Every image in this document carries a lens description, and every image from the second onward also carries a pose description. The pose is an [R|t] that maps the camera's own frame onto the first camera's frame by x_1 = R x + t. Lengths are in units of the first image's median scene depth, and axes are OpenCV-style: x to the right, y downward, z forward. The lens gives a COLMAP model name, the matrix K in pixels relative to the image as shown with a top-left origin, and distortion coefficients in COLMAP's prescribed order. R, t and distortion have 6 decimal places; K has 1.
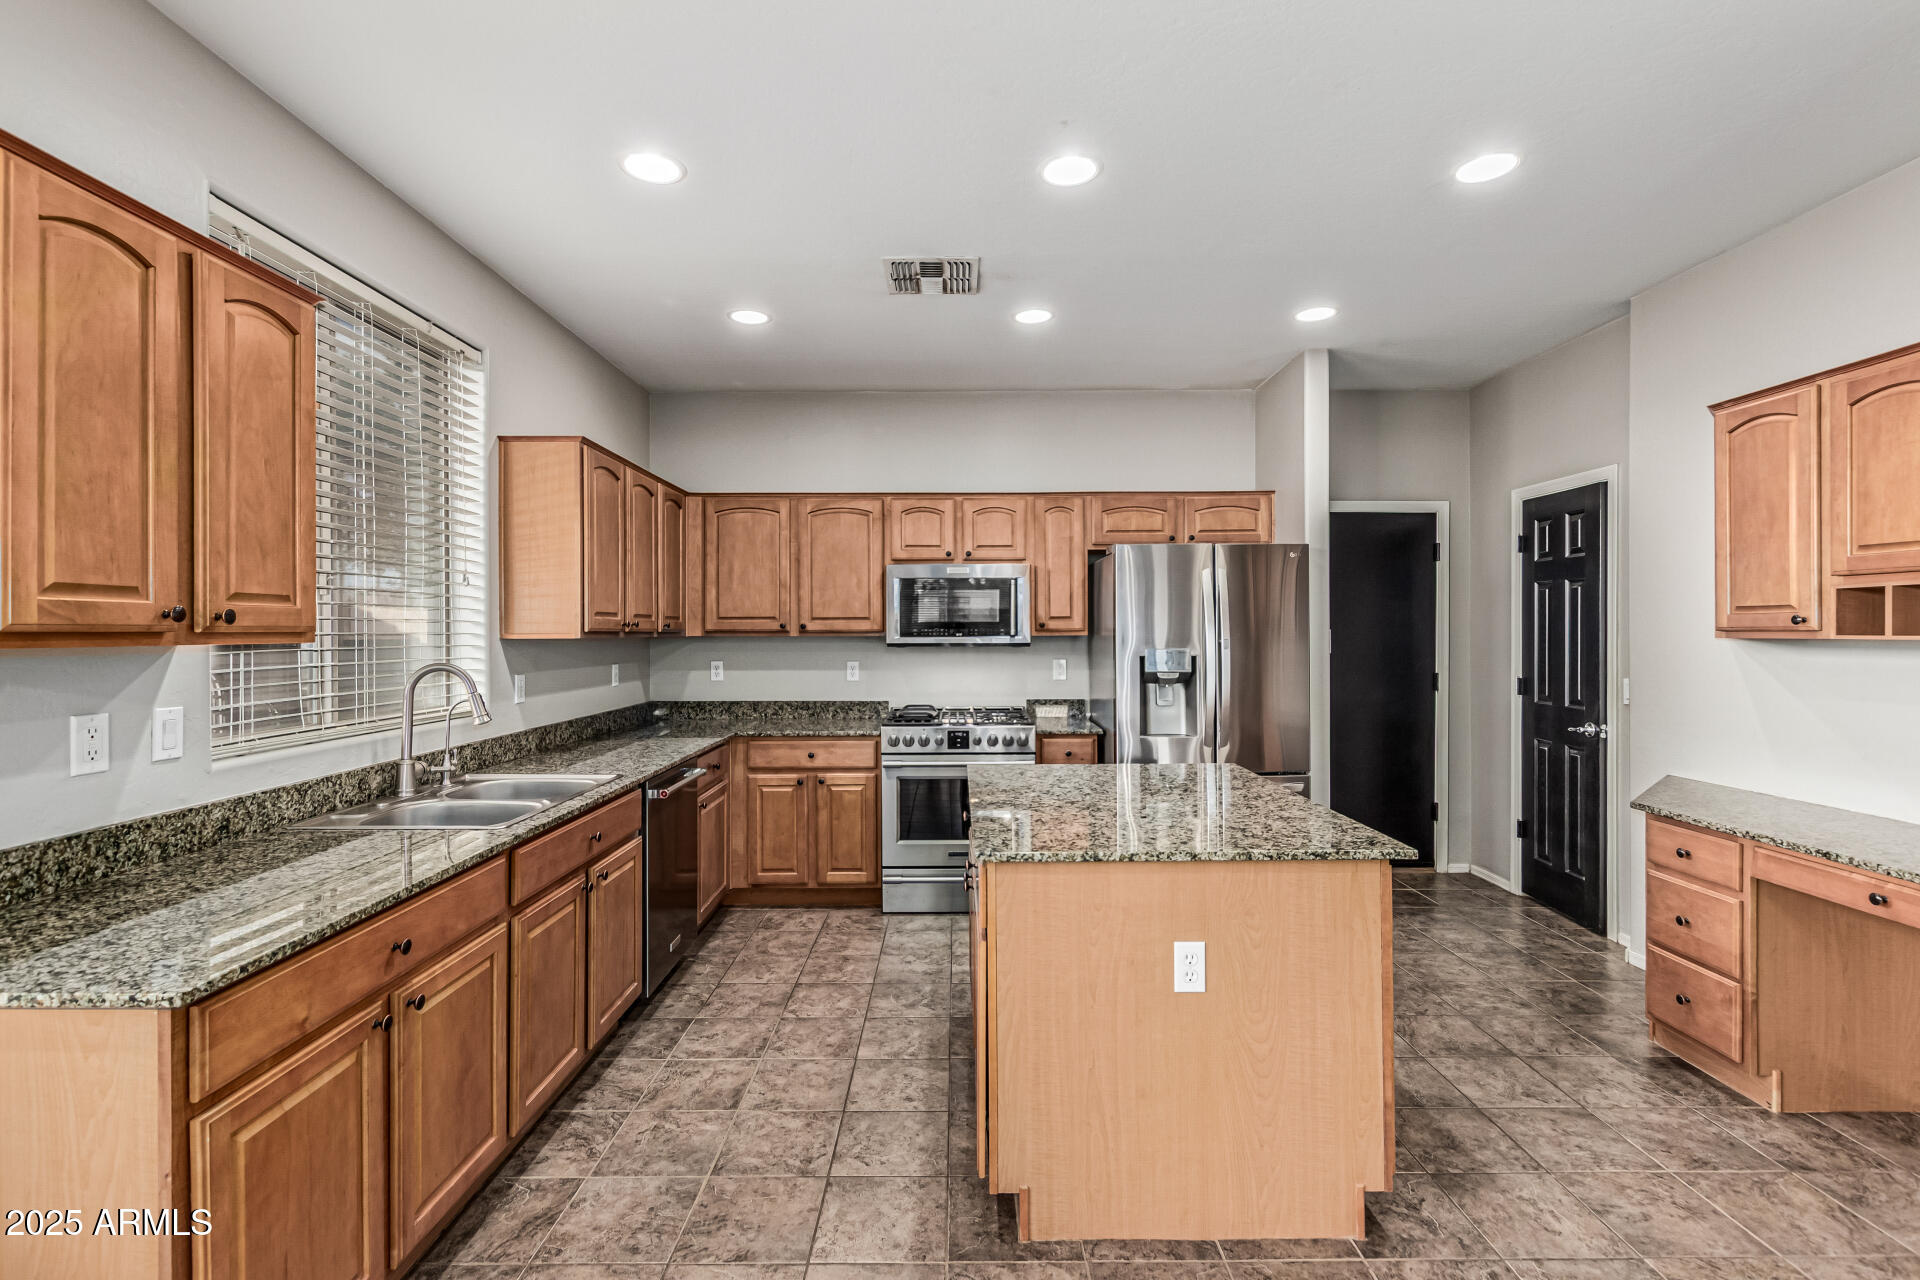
lens RADIAL K [[877.2, 0, 964.6], [0, 877.2, 631.4], [0, 0, 1]] dist [0.005010, -0.001843]
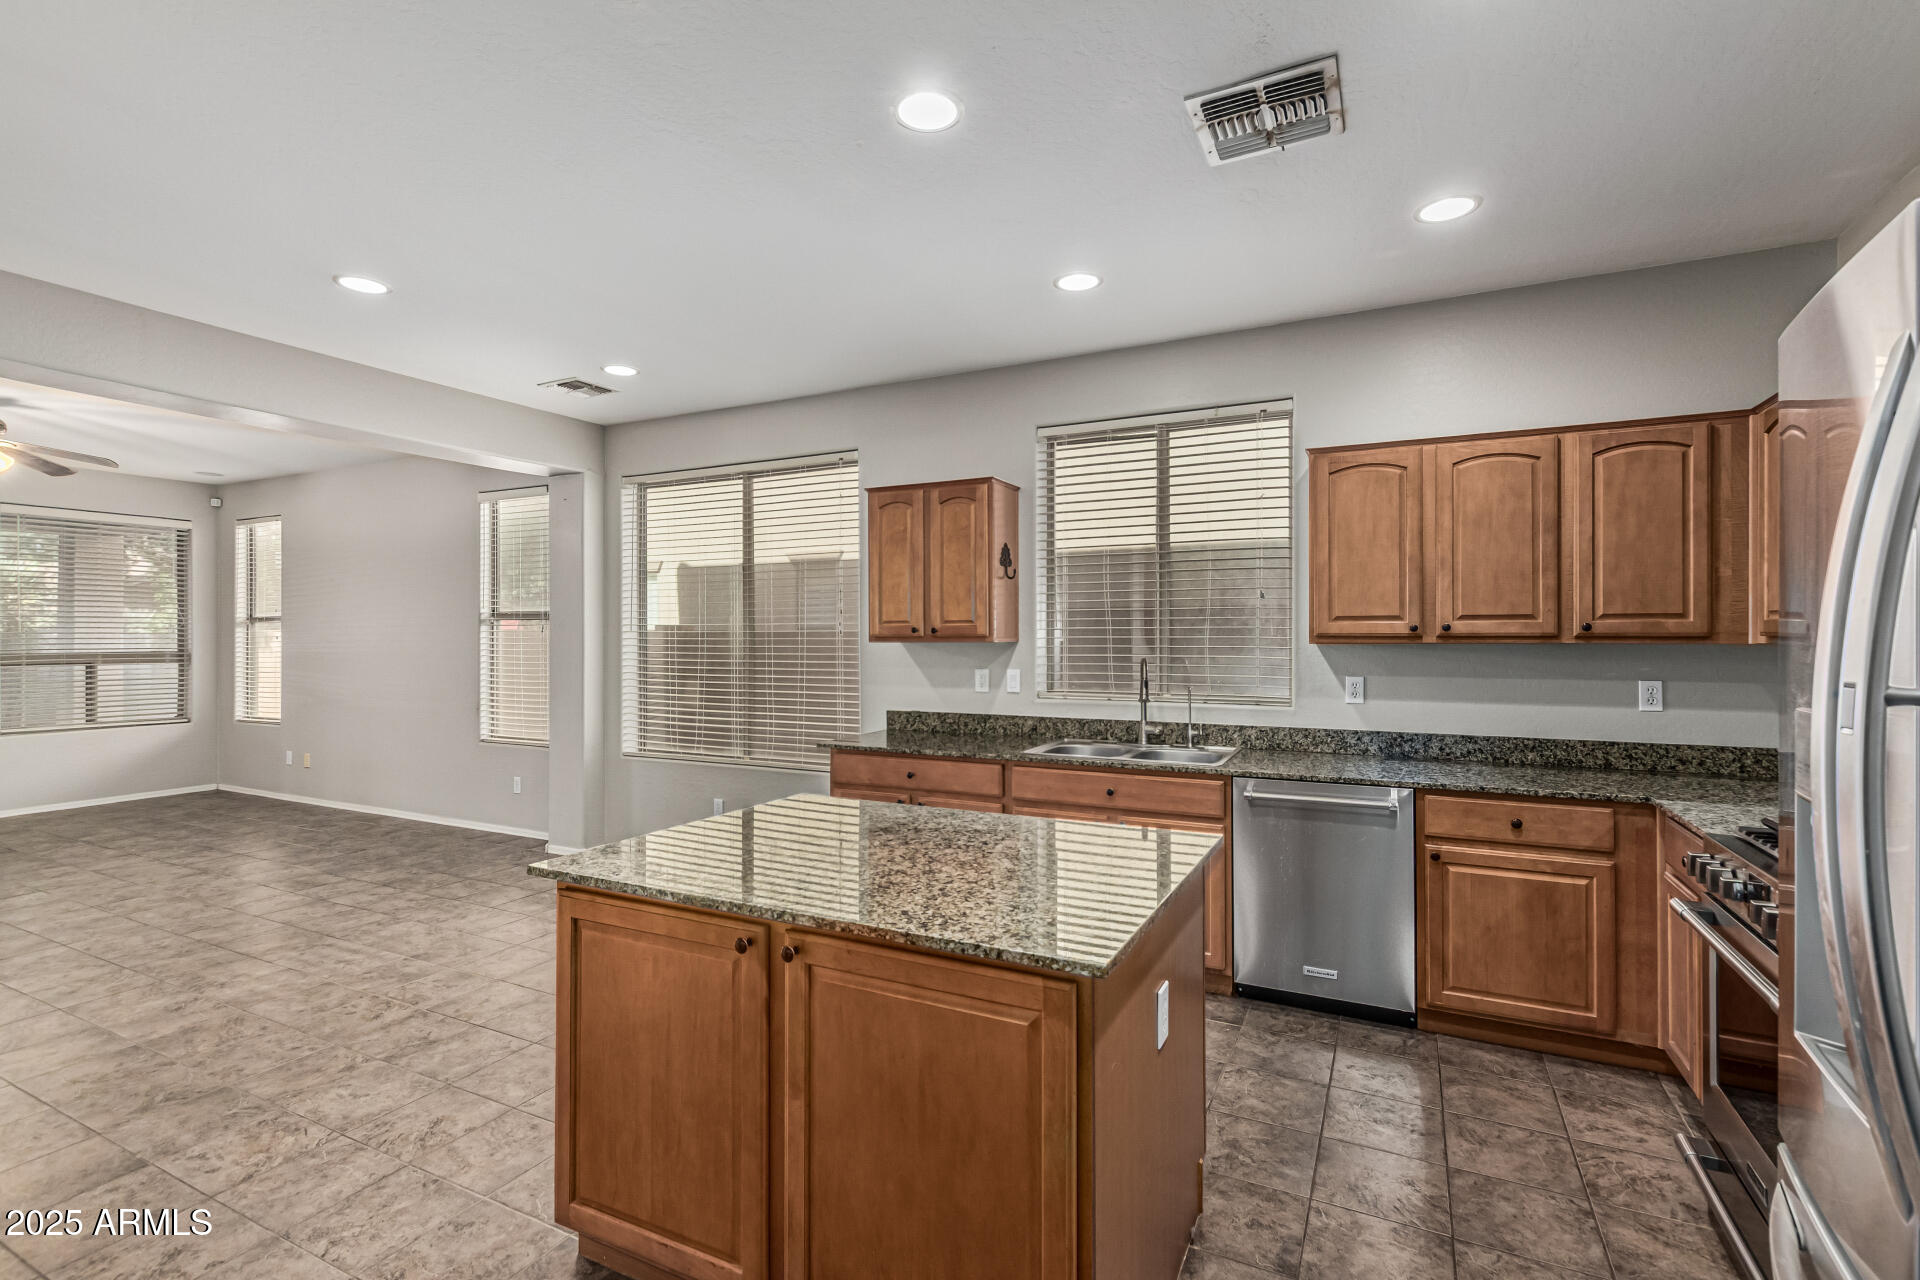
lens RADIAL K [[877.2, 0, 963.6], [0, 877.2, 640.1], [0, 0, 1]] dist [0.005010, -0.001843]
pose [[-0.455968, 0.001741, -0.889994, 1.026213], [-0.000607, 0.999997, 0.002267, 0.003691], [0.889996, 0.001574, -0.455966, 1.677851]]
